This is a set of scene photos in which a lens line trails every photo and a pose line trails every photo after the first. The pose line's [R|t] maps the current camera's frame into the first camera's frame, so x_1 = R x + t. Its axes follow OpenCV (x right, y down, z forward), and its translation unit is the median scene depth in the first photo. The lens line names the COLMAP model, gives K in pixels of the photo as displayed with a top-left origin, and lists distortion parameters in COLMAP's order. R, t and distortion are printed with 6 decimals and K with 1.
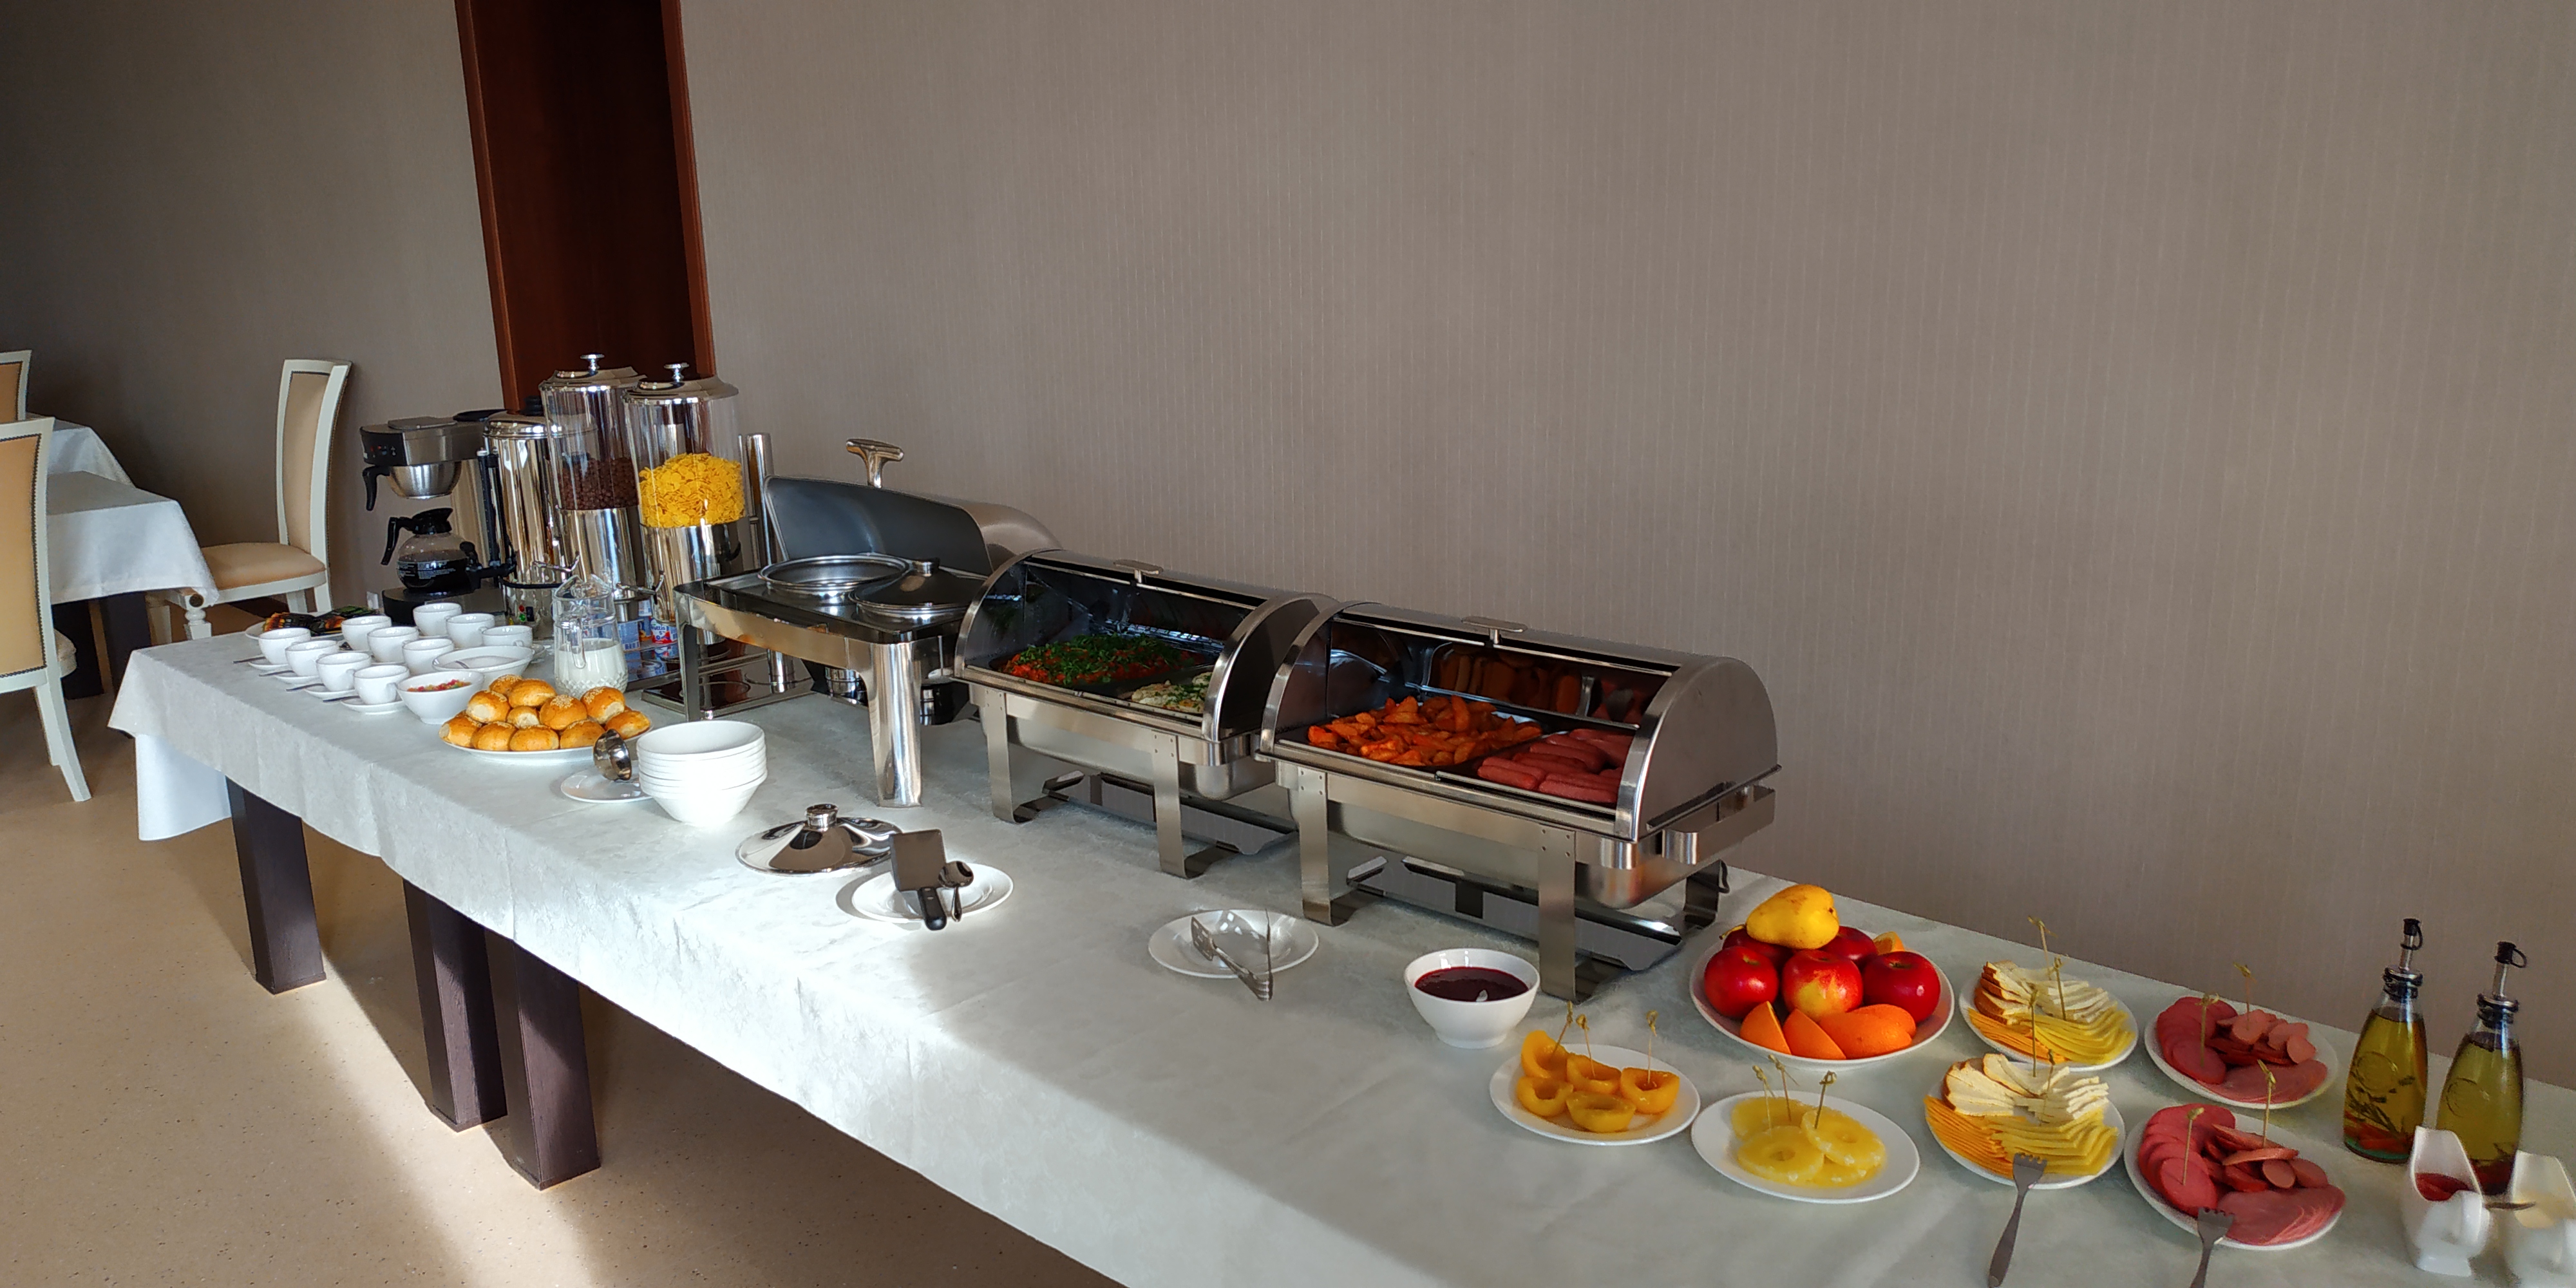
lens RADIAL K [[1754.1, 0, 1288.0], [0, 1754.1, 644.0], [0, 0, 1]] dist [0.000813, 0.000101]
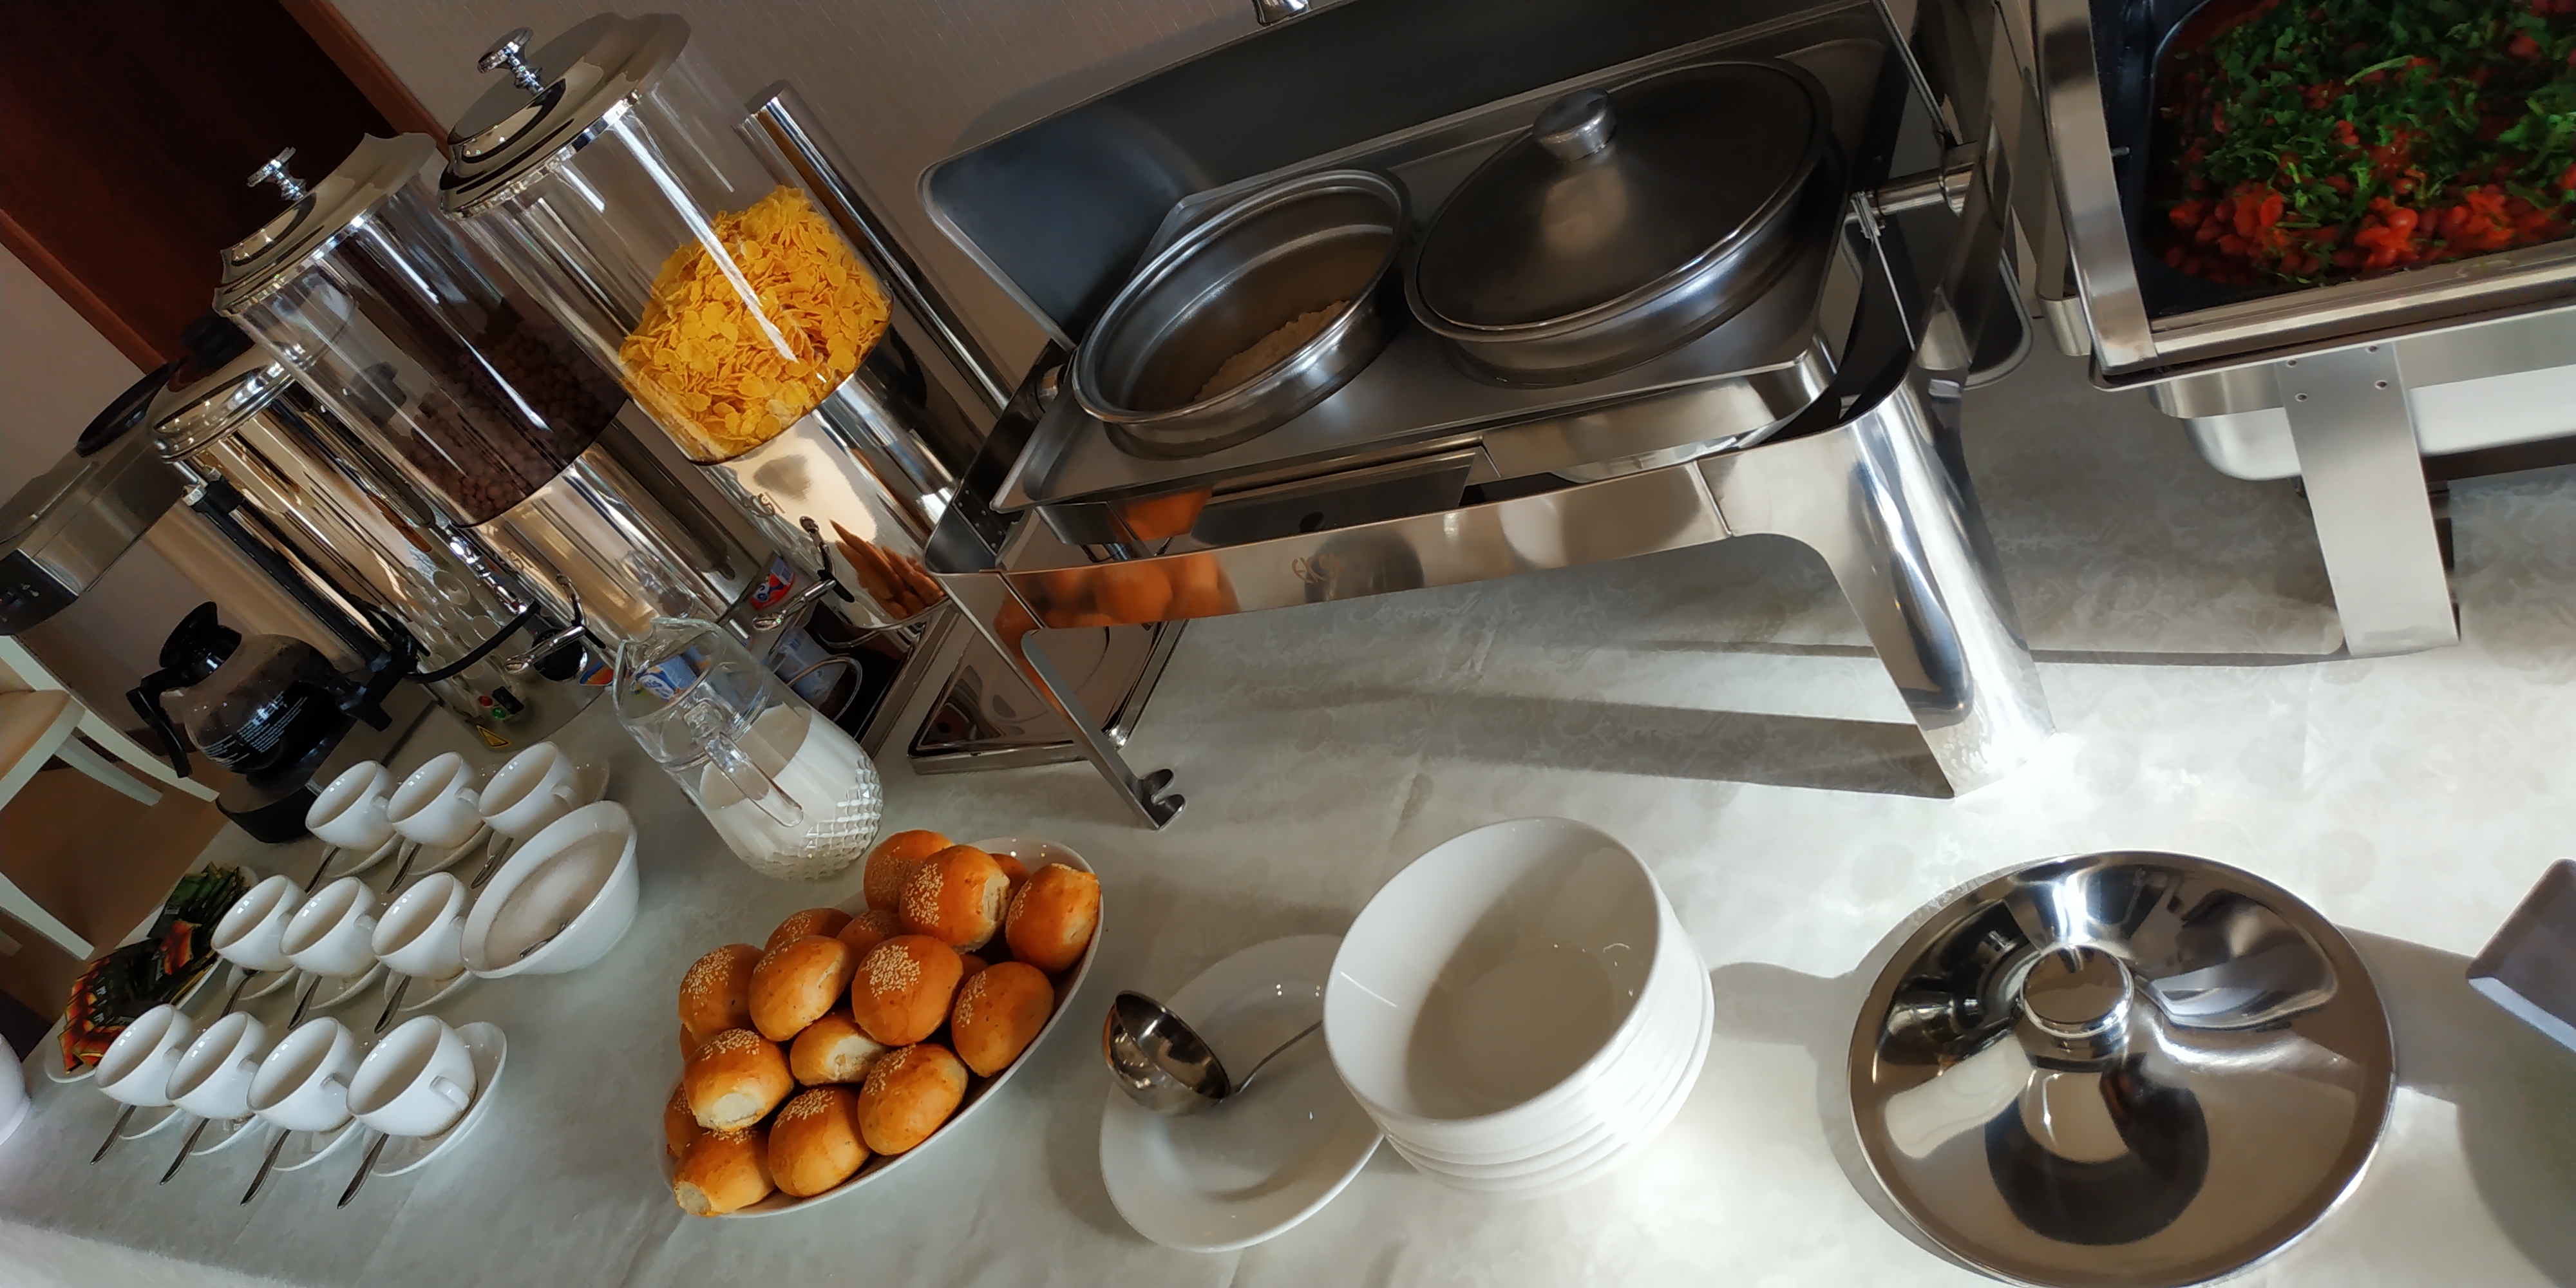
lens RADIAL K [[1754.1, 0, 1288.0], [0, 1754.1, 644.0], [0, 0, 1]] dist [0.000813, 0.000101]
pose [[0.842036, -0.539344, -0.009193, -0.217307], [0.510318, 0.790966, 0.337561, -0.081691], [-0.174790, -0.288930, 0.941259, 0.467538]]
